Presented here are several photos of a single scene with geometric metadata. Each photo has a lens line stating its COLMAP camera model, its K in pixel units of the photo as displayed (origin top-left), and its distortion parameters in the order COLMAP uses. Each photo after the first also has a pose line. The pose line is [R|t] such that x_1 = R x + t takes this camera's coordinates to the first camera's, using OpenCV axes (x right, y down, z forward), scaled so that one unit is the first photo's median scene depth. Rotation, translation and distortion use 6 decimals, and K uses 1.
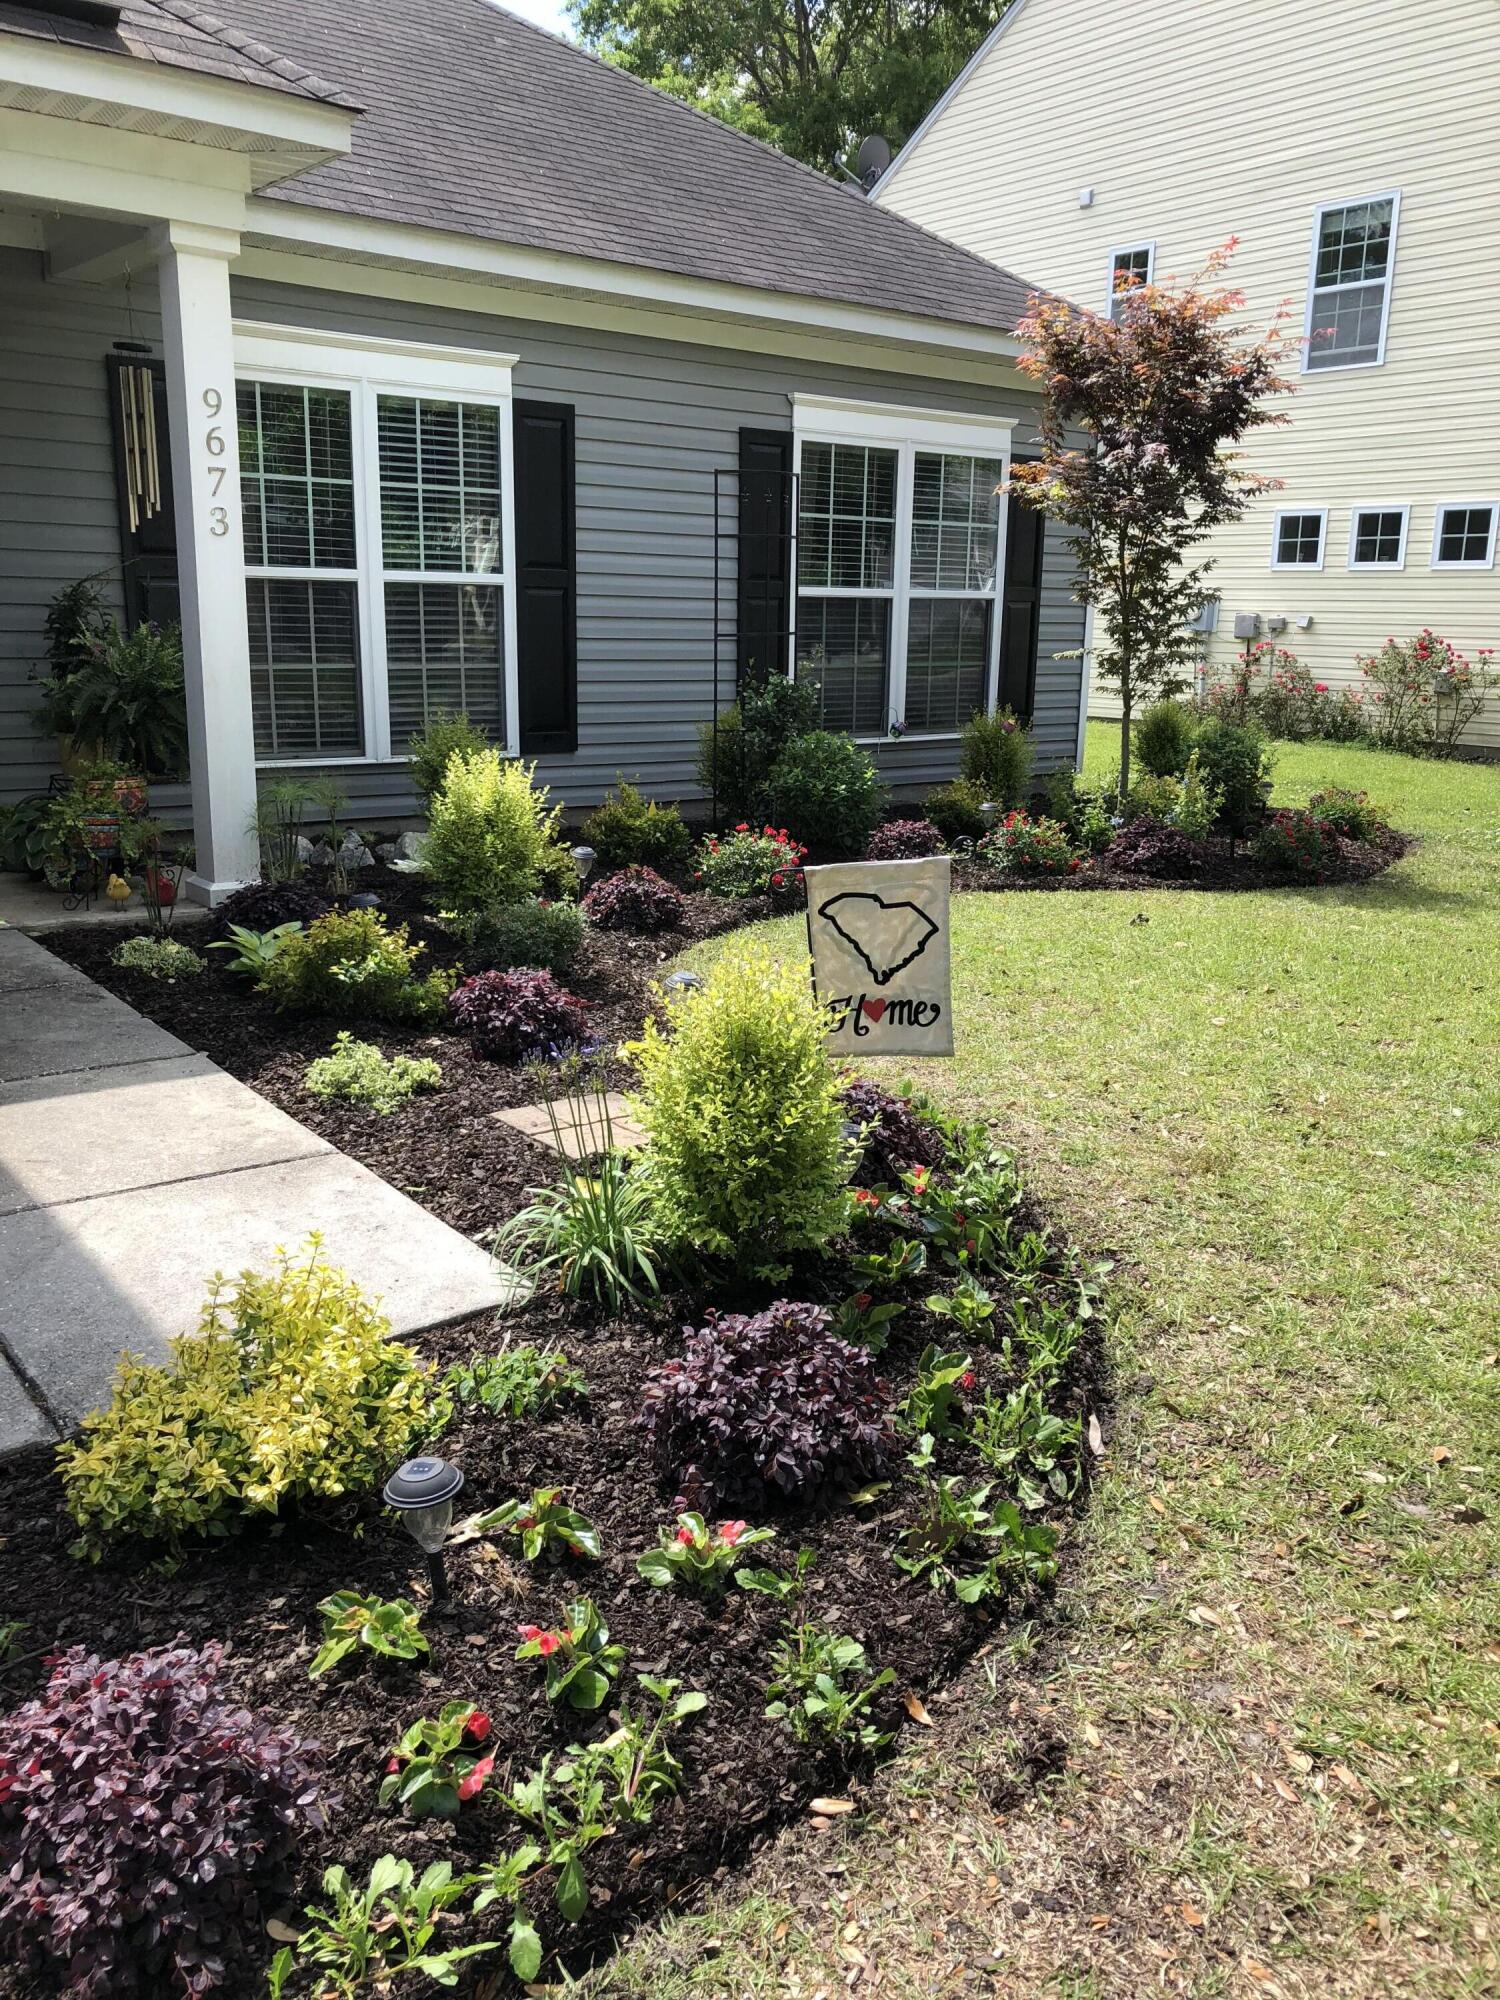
lens RADIAL K [[1663.7, 0, 750.0], [0, 1663.7, 1000.0], [0, 0, 1]] dist [-0.004308, 0.003921]
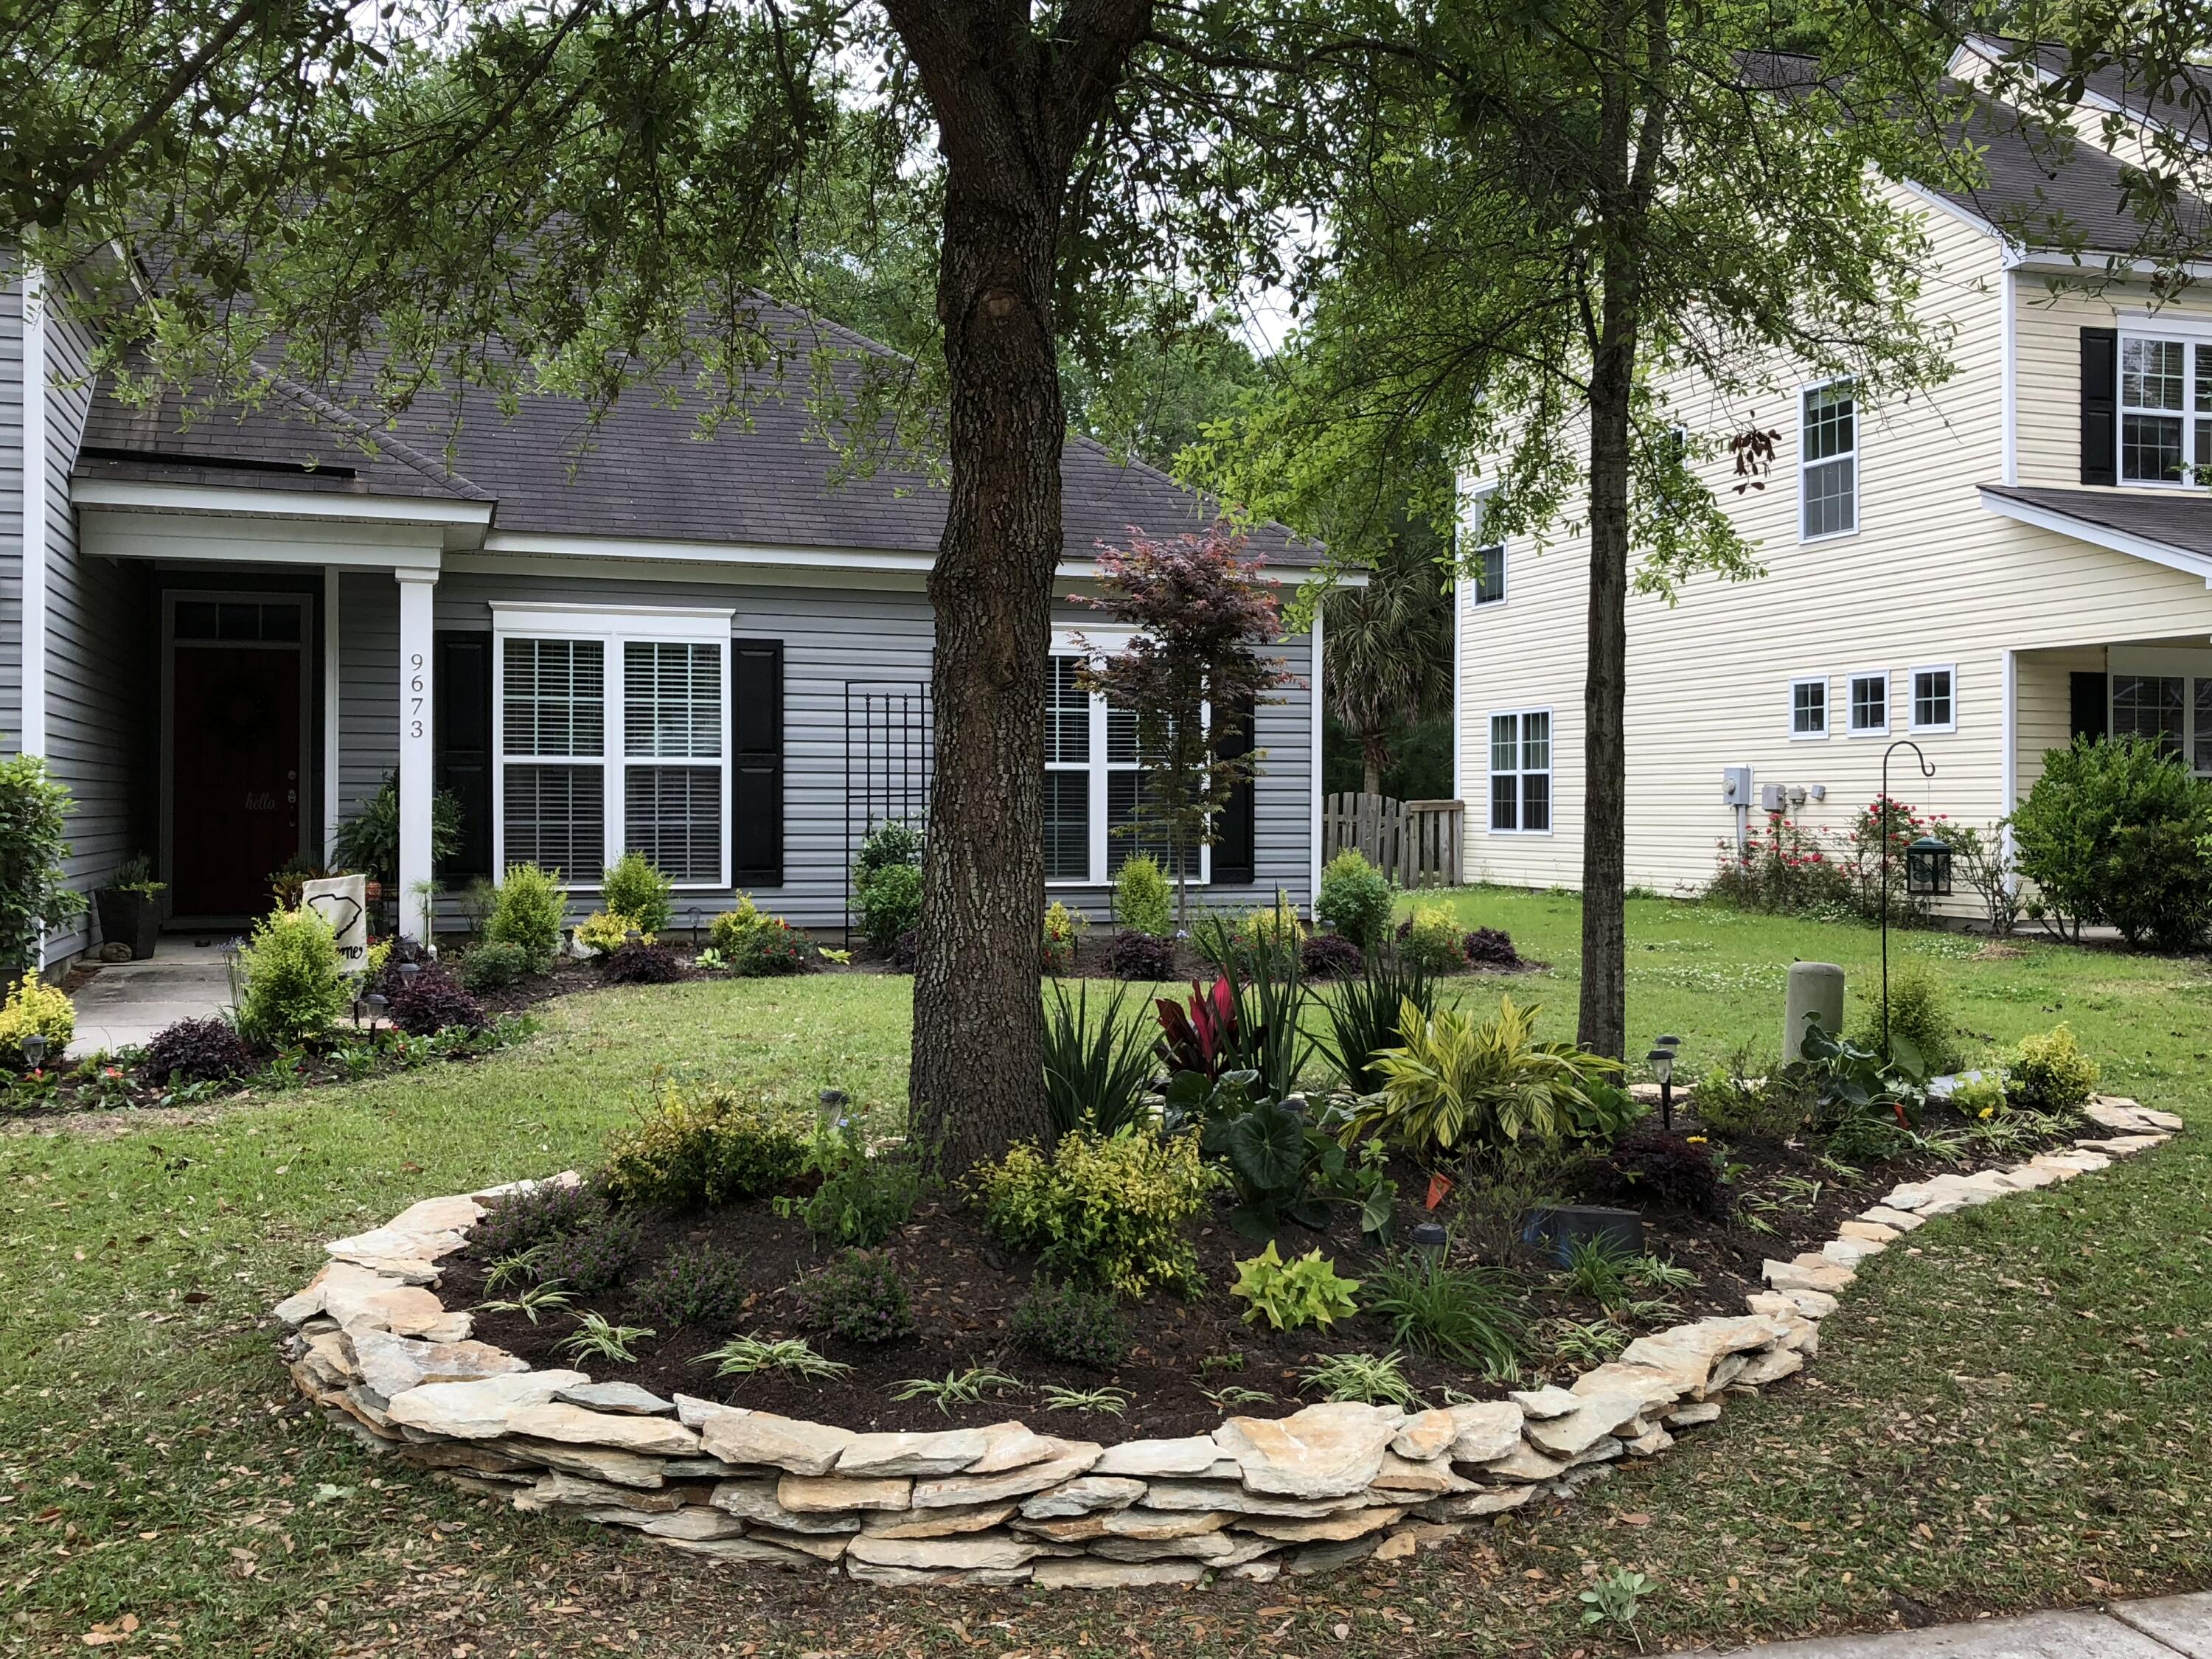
lens RADIAL K [[2137.0, 0, 1106.0], [0, 2137.0, 829.5], [0, 0, 1]] dist [0.000921, -0.007073]
pose [[0.938973, -0.013122, -0.343741, 0.761849], [-0.063338, 0.975592, -0.210260, 0.157366], [0.338110, 0.219200, 0.915223, -0.513990]]
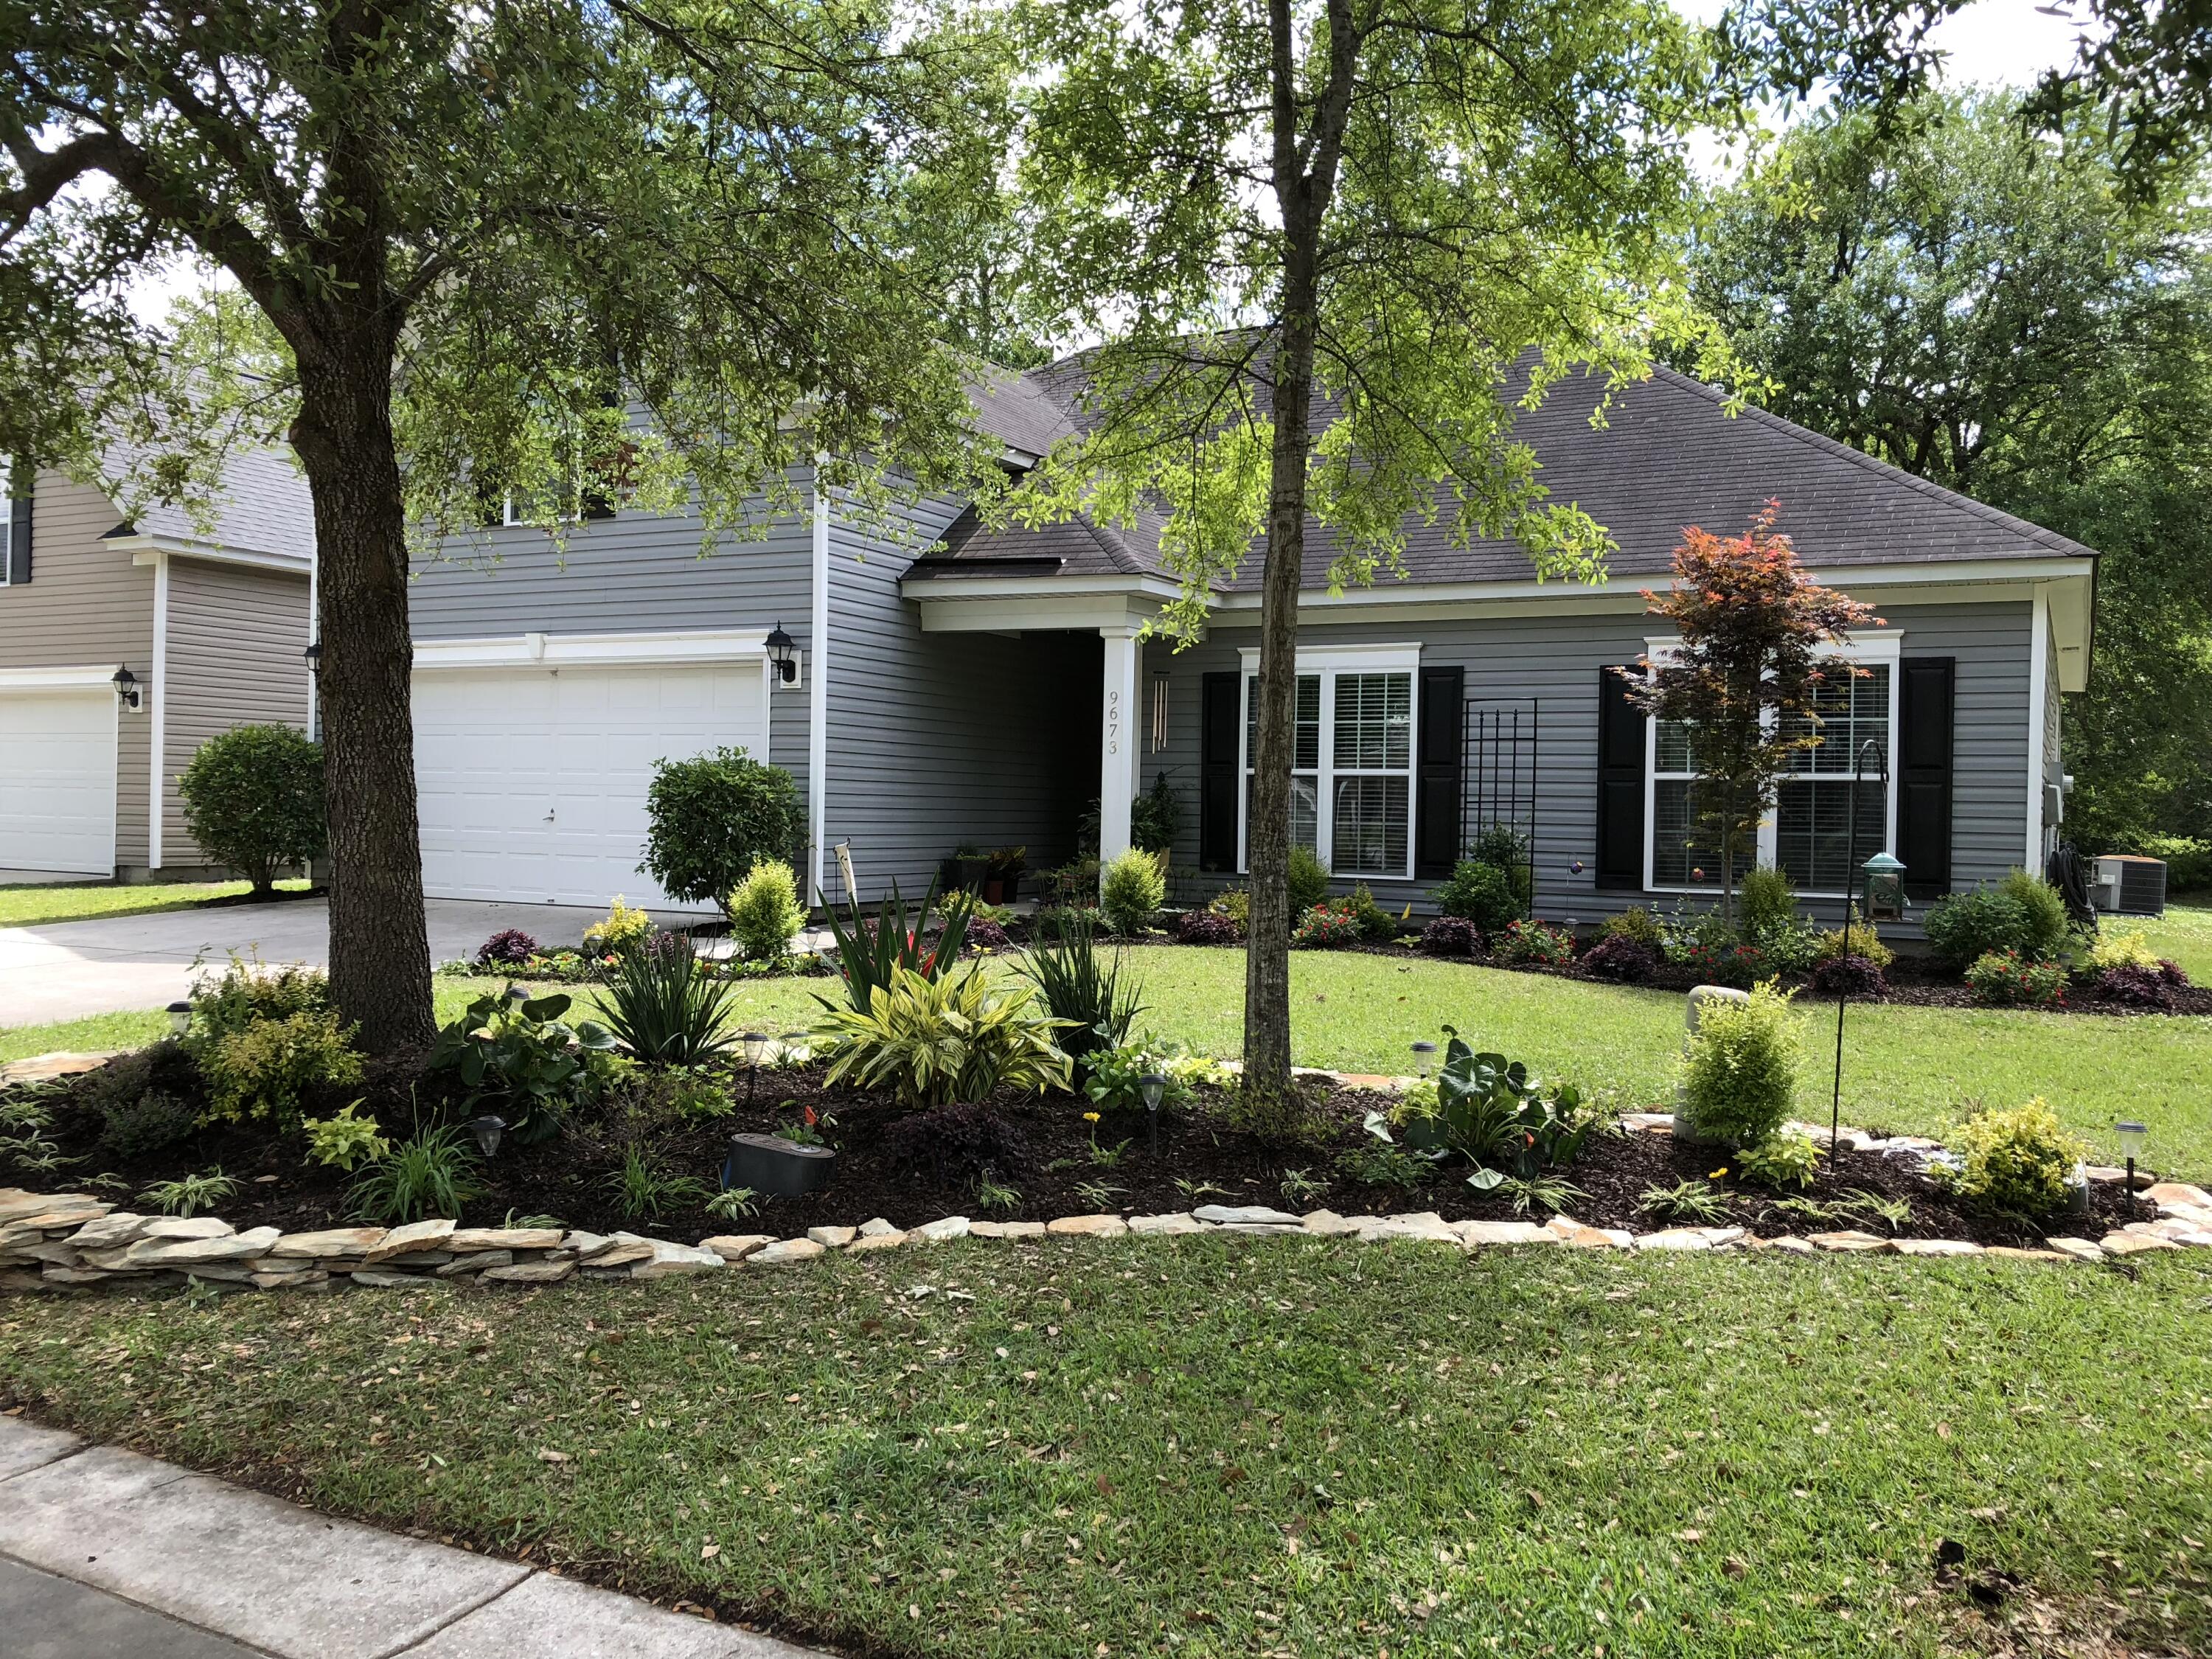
lens RADIAL K [[1840.1, 0, 1106.0], [0, 1840.1, 829.5], [0, 0, 1]] dist [-0.004308, 0.003921]
pose [[0.401504, -0.001063, -0.915857, 1.379006], [-0.218197, 0.971094, -0.096782, 0.042274], [0.889486, 0.238695, 0.389666, 0.039304]]
